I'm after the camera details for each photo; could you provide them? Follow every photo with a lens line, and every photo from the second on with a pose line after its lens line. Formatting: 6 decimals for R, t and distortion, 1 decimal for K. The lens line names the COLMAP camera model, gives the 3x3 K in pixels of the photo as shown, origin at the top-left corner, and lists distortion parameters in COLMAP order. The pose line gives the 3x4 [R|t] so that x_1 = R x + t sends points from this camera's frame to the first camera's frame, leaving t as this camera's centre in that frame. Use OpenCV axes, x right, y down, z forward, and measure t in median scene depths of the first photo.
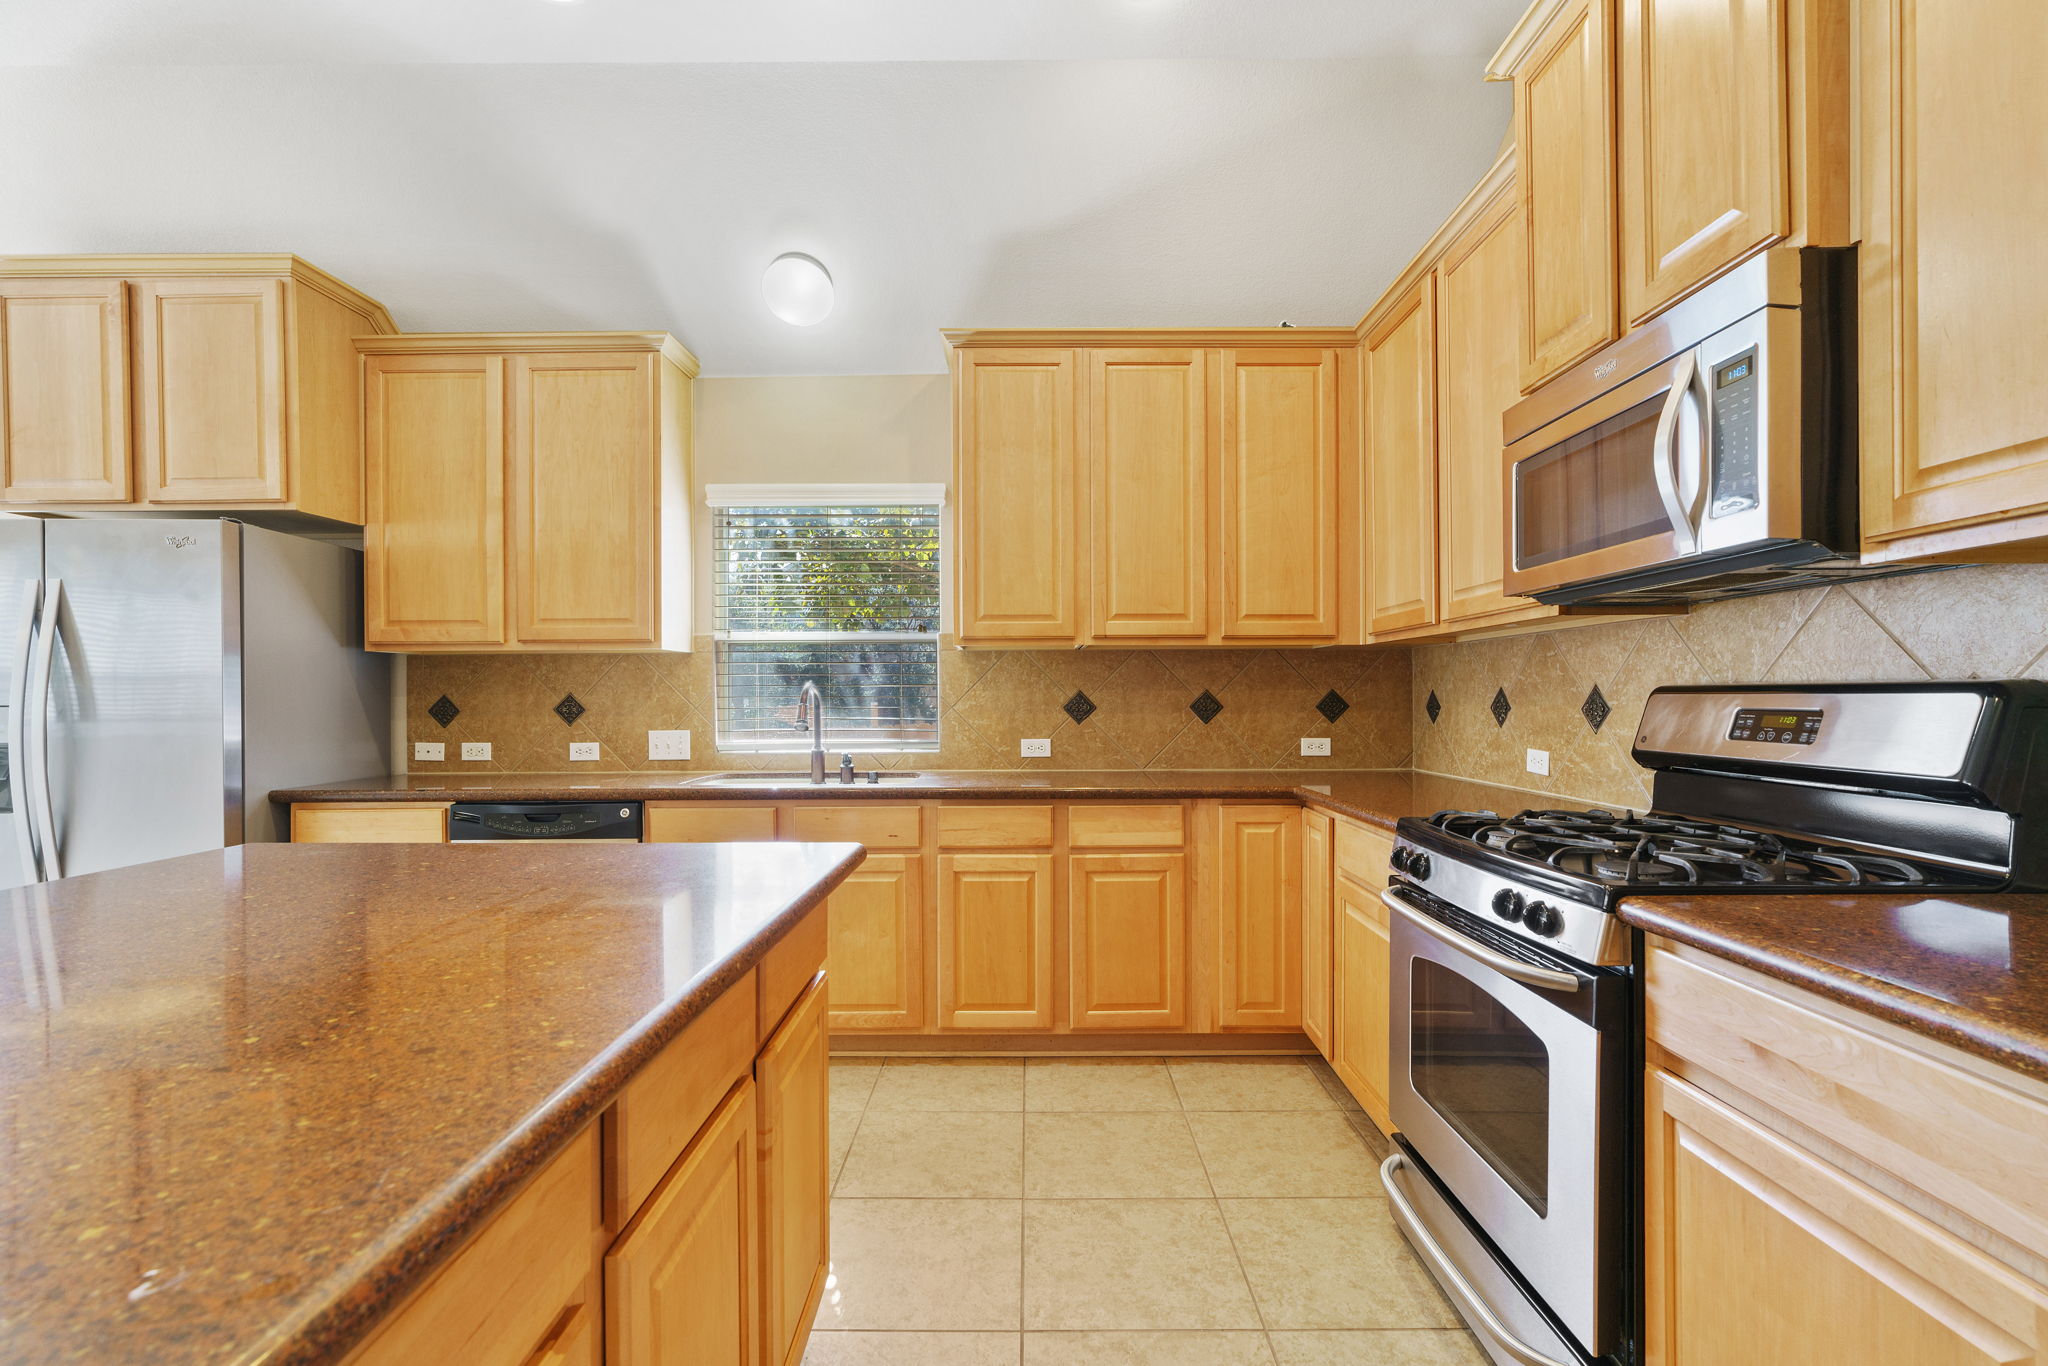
lens RADIAL K [[928.7, 0, 1021.5], [0, 928.7, 688.4], [0, 0, 1]] dist [0.002365, 0.000861]
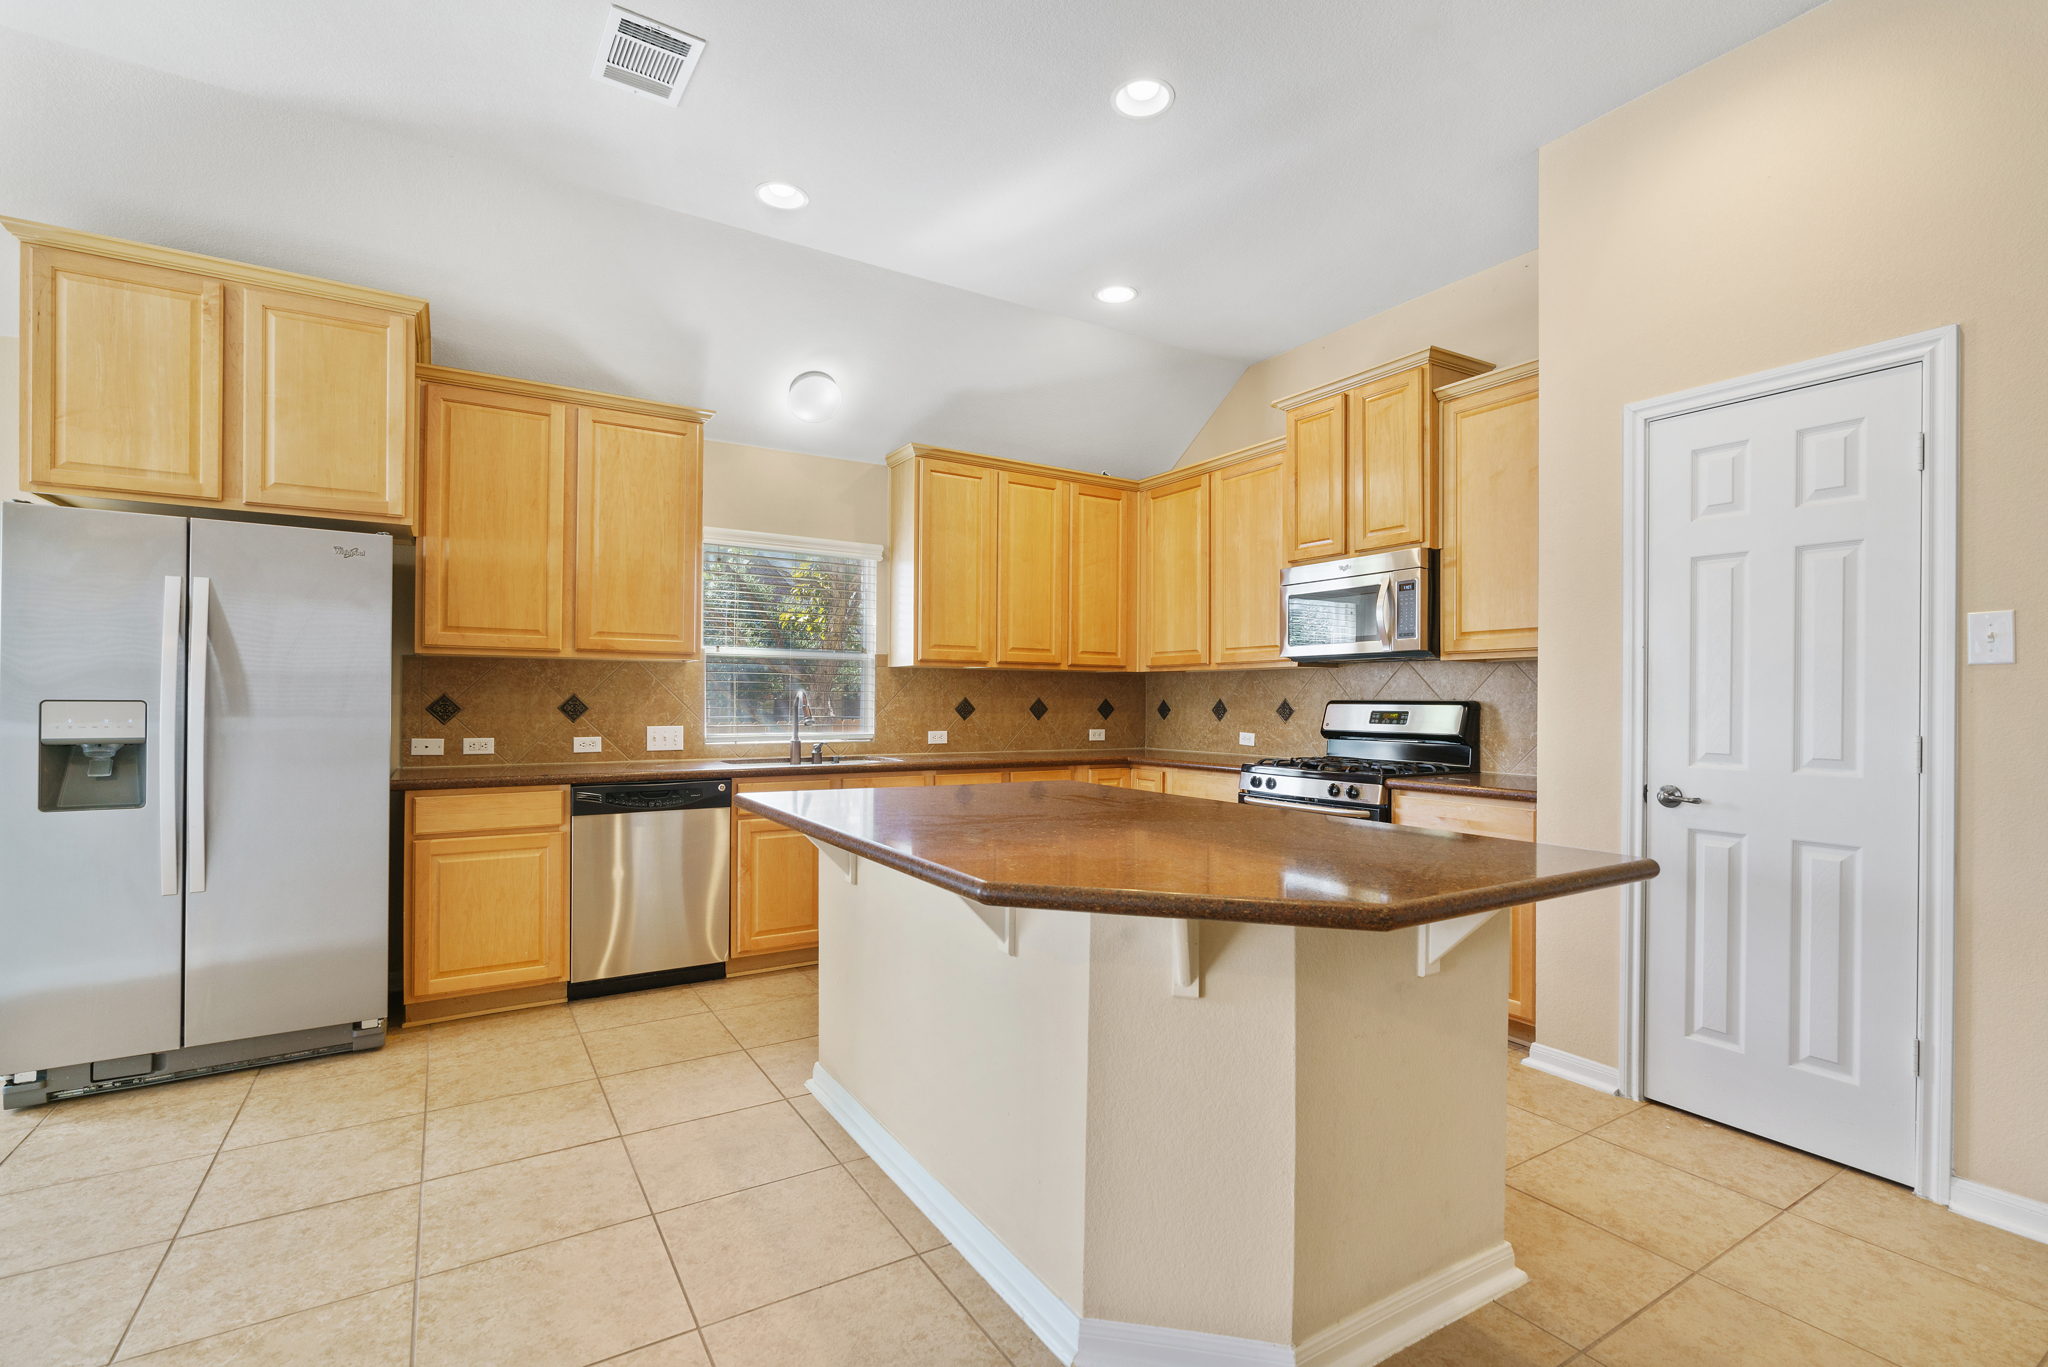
lens RADIAL K [[928.7, 0, 1033.3], [0, 928.7, 694.3], [0, 0, 1]] dist [0.002365, 0.000861]
pose [[0.844944, 0.014326, 0.534663, -0.677125], [-0.015587, 0.999876, -0.002160, -0.000883], [-0.534628, -0.006509, 0.845062, -0.300763]]
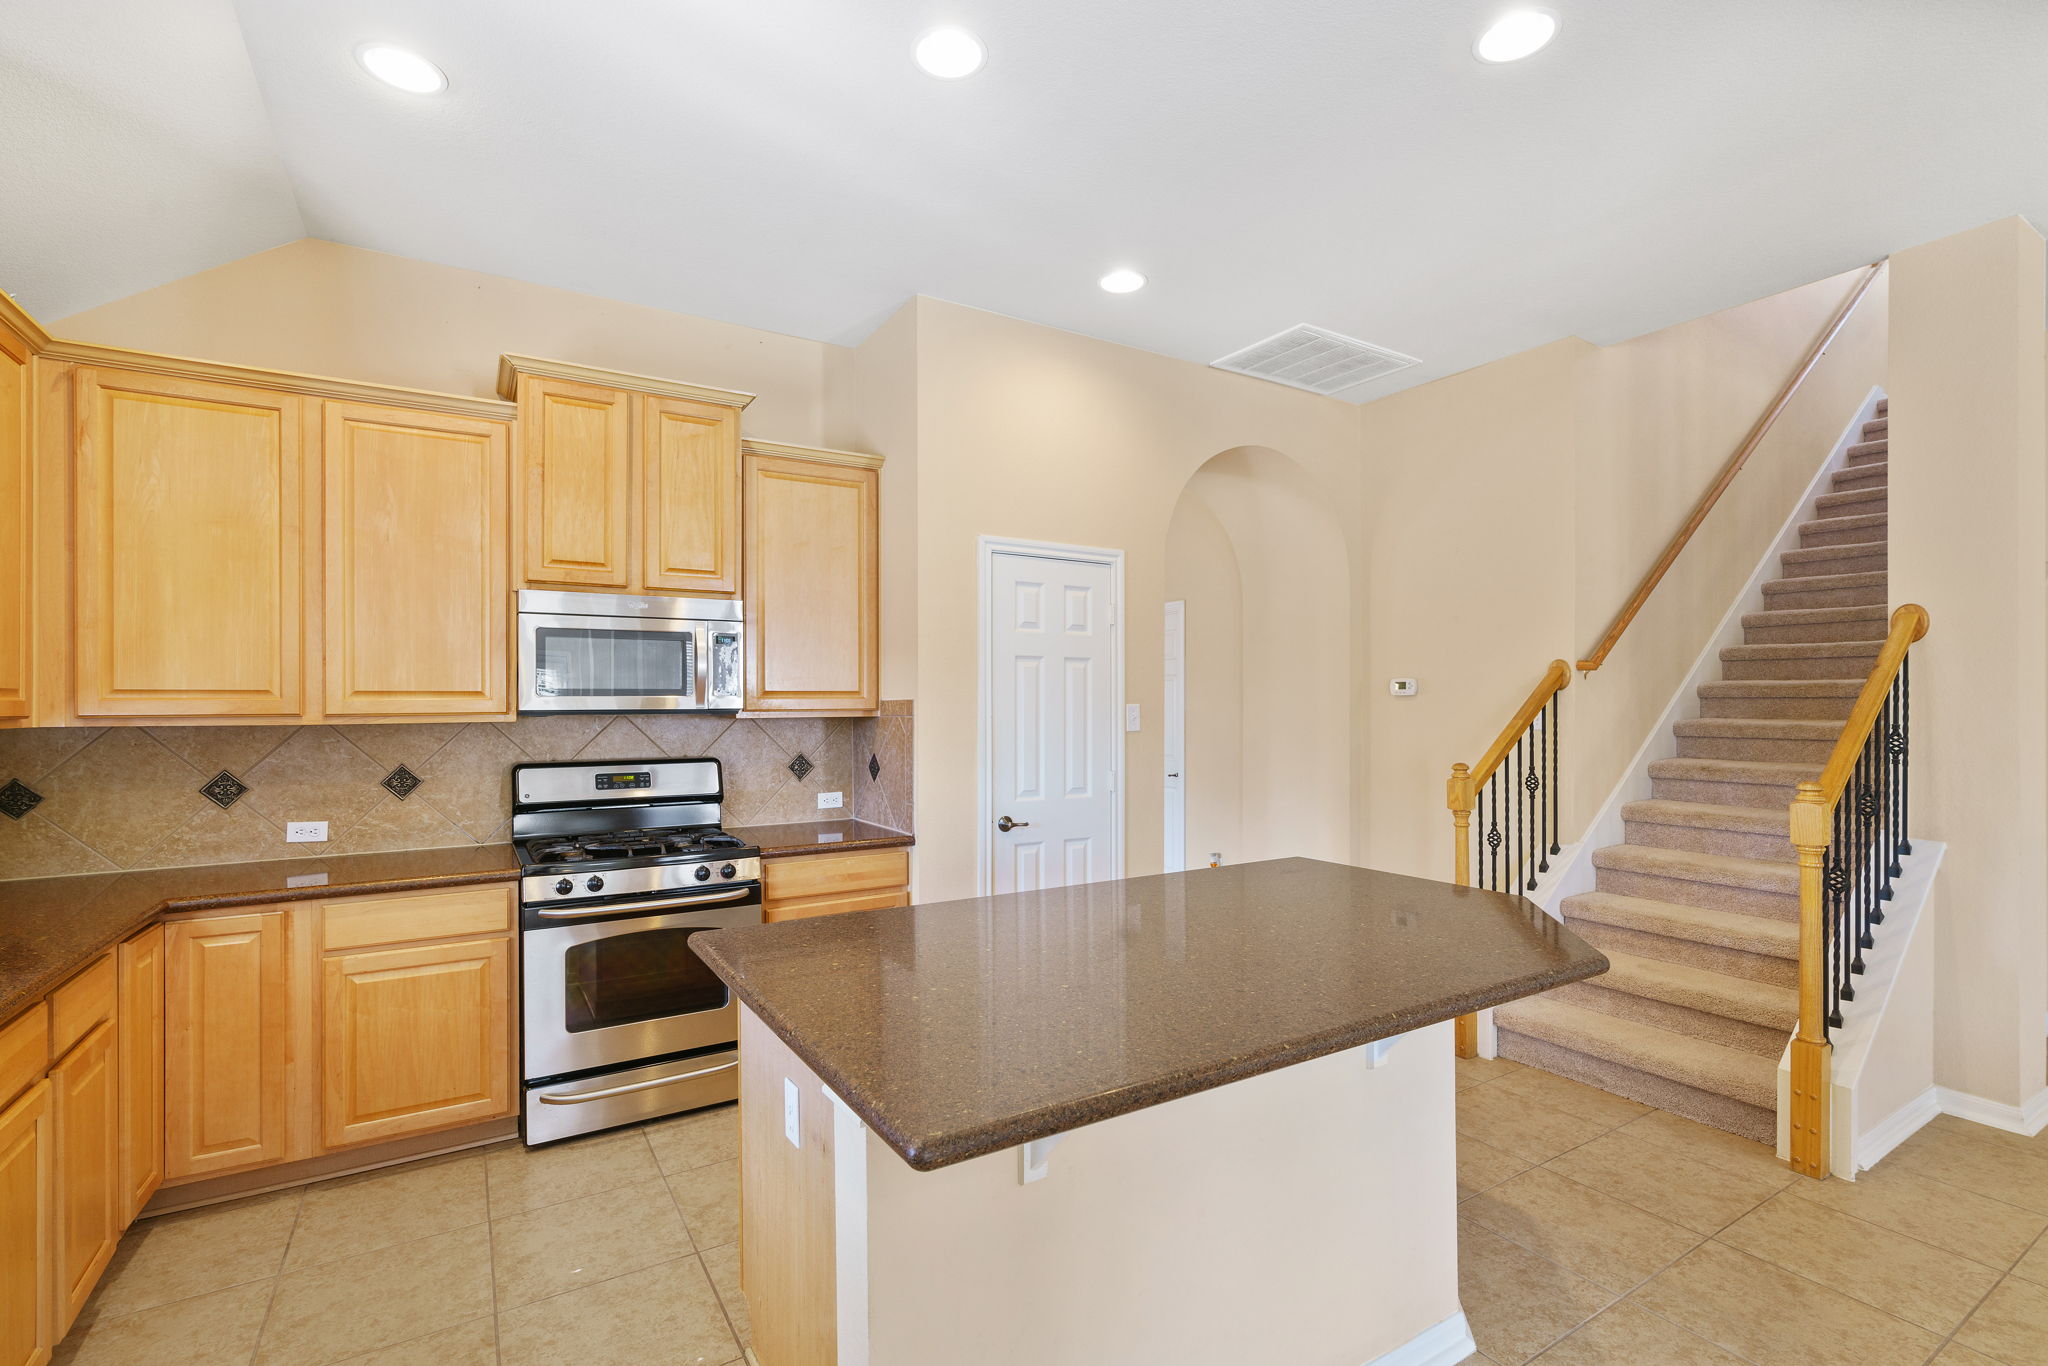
lens RADIAL K [[928.7, 0, 990.7], [0, 928.7, 700.6], [0, 0, 1]] dist [0.002365, 0.000861]
pose [[-0.509285, 0.011384, 0.860523, -0.746147], [0.000353, 0.999915, -0.013019, -0.059458], [-0.860598, -0.006327, -0.509246, 0.700288]]
